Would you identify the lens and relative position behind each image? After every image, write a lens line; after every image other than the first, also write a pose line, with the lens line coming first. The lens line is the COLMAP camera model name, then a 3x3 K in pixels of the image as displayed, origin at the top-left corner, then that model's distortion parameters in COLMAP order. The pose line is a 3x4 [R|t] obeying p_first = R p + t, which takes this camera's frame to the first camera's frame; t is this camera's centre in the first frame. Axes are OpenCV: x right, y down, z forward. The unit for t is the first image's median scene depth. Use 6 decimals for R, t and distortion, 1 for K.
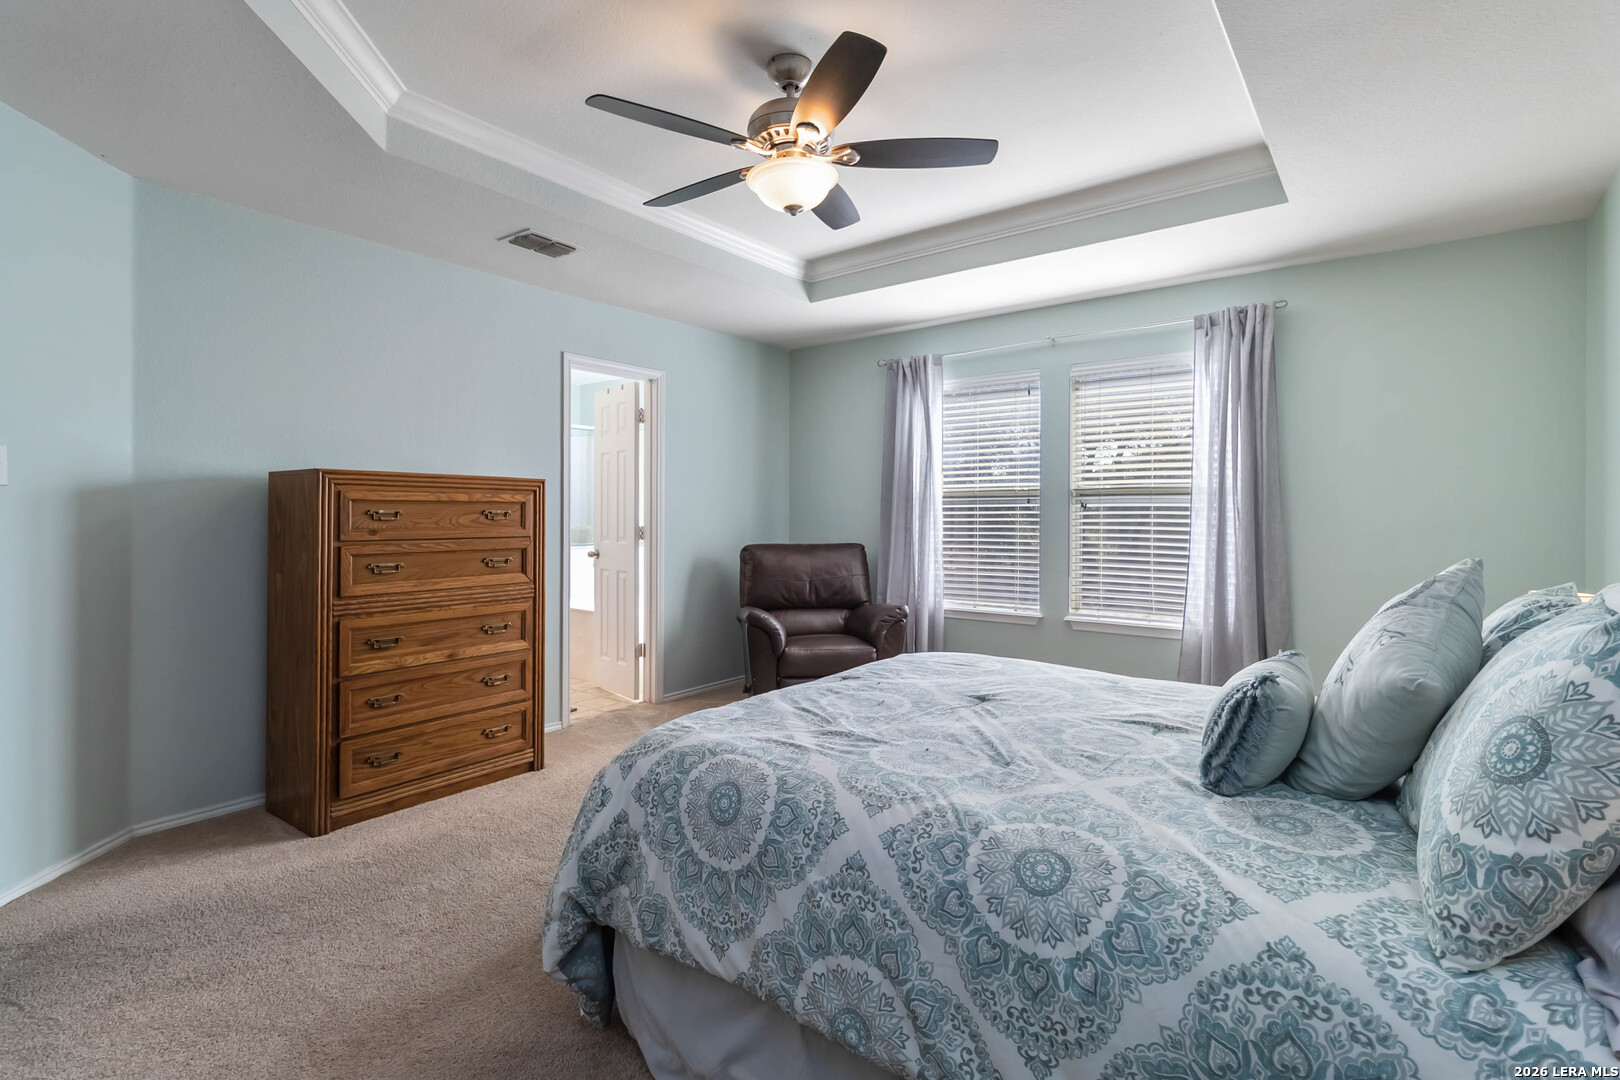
lens RADIAL K [[757.7, 0, 818.6], [0, 757.7, 514.8], [0, 0, 1]] dist [-0.001078, 0.001999]
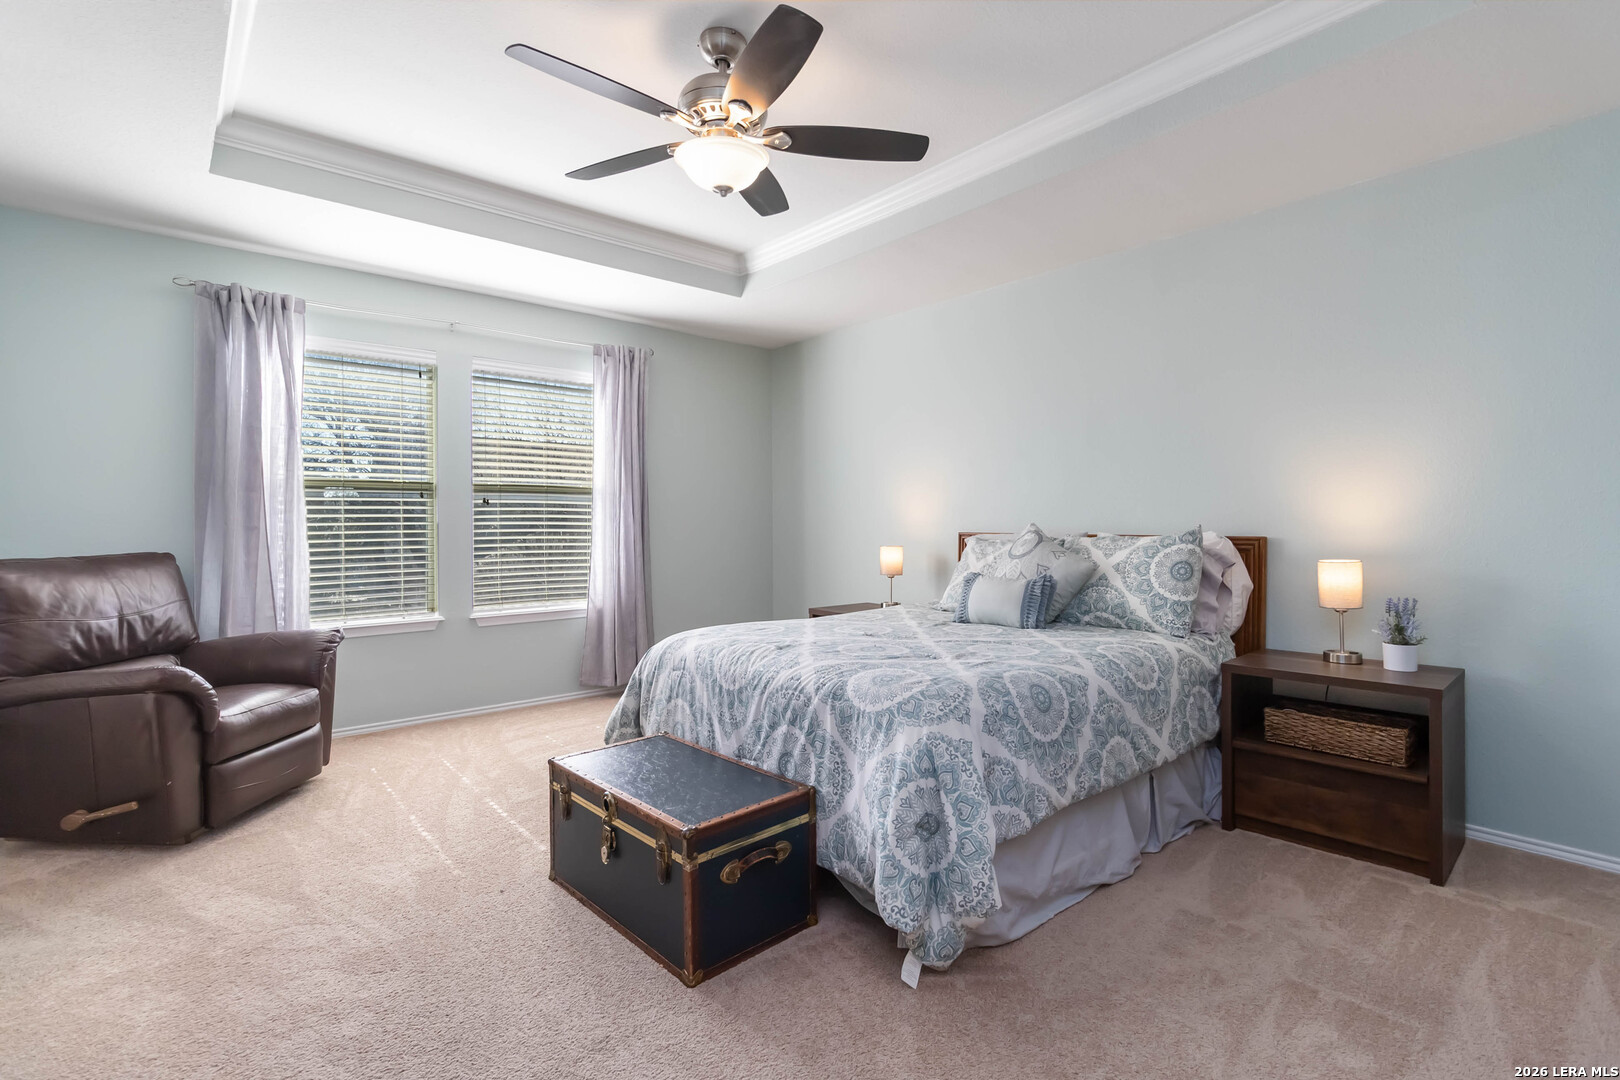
lens RADIAL K [[757.7, 0, 814.3], [0, 757.7, 531.0], [0, 0, 1]] dist [-0.001078, 0.001999]
pose [[0.200596, -0.013447, 0.979582, -0.688151], [0.002893, 0.999910, 0.013134, 0.019236], [-0.979670, 0.000200, 0.200617, 0.484623]]
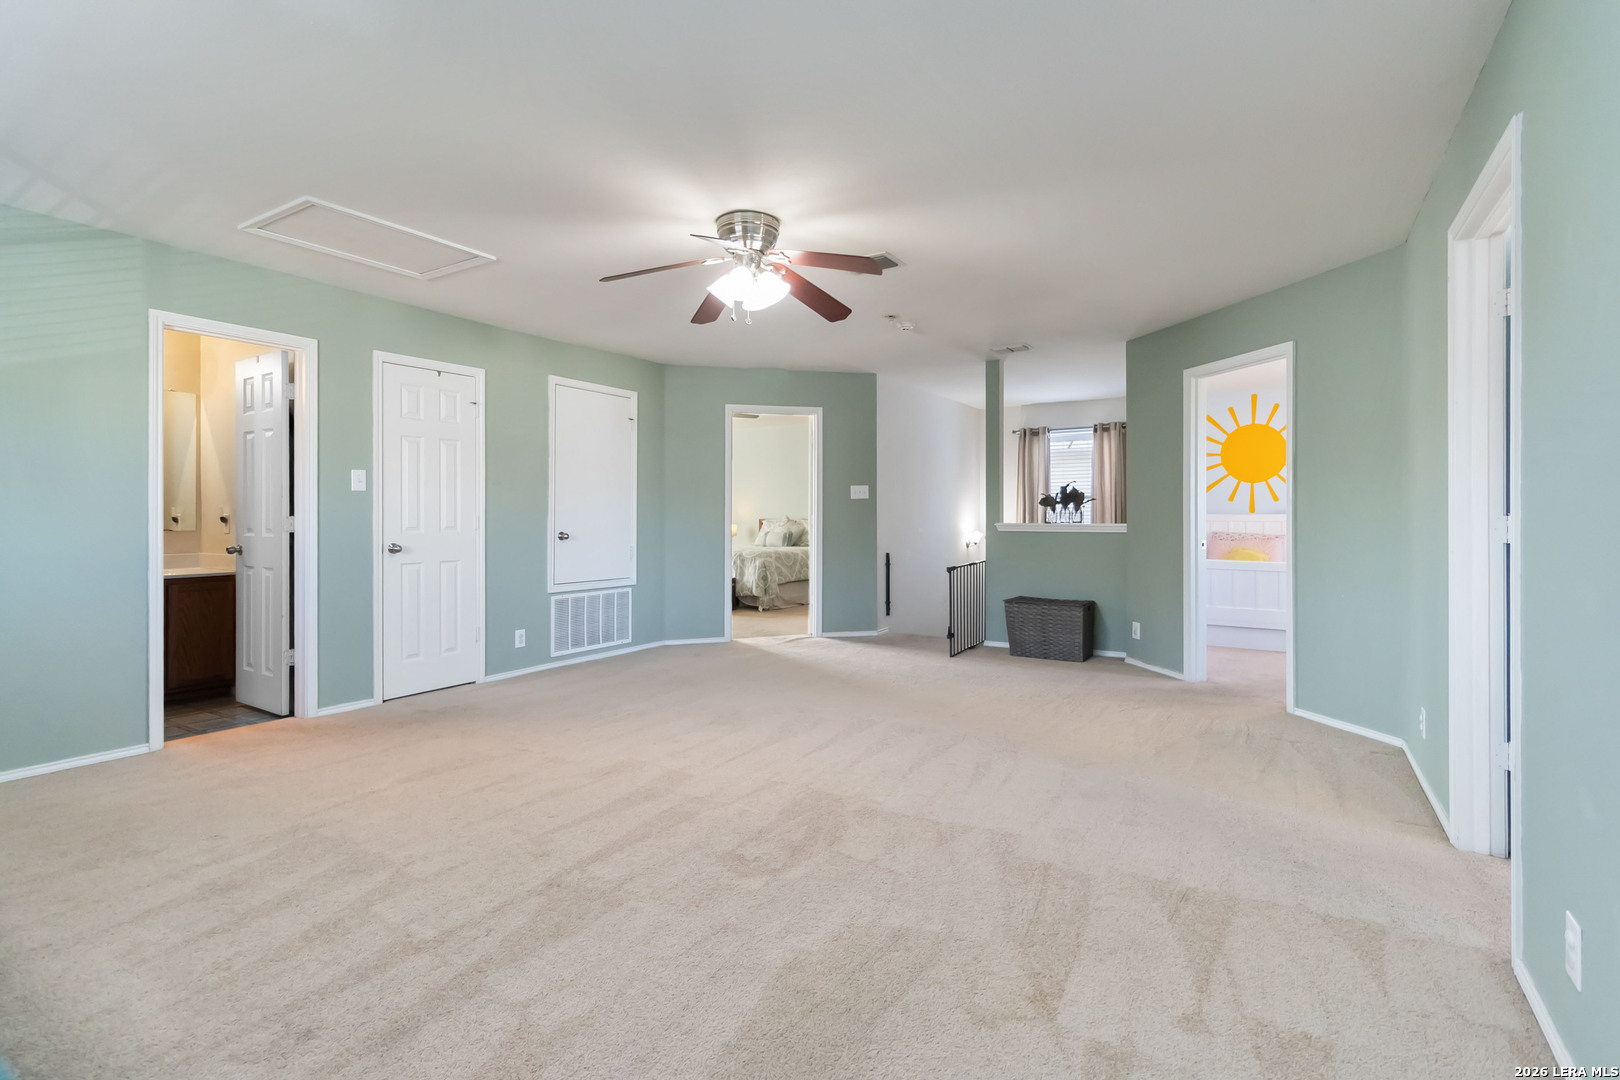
lens RADIAL K [[757.7, 0, 807.0], [0, 757.7, 527.0], [0, 0, 1]] dist [-0.001078, 0.001999]
pose [[-0.100288, -0.011733, 0.994889, -2.651113], [0.000747, 0.999929, 0.011868, 0.033835], [-0.994958, 0.001934, -0.100272, 0.622193]]
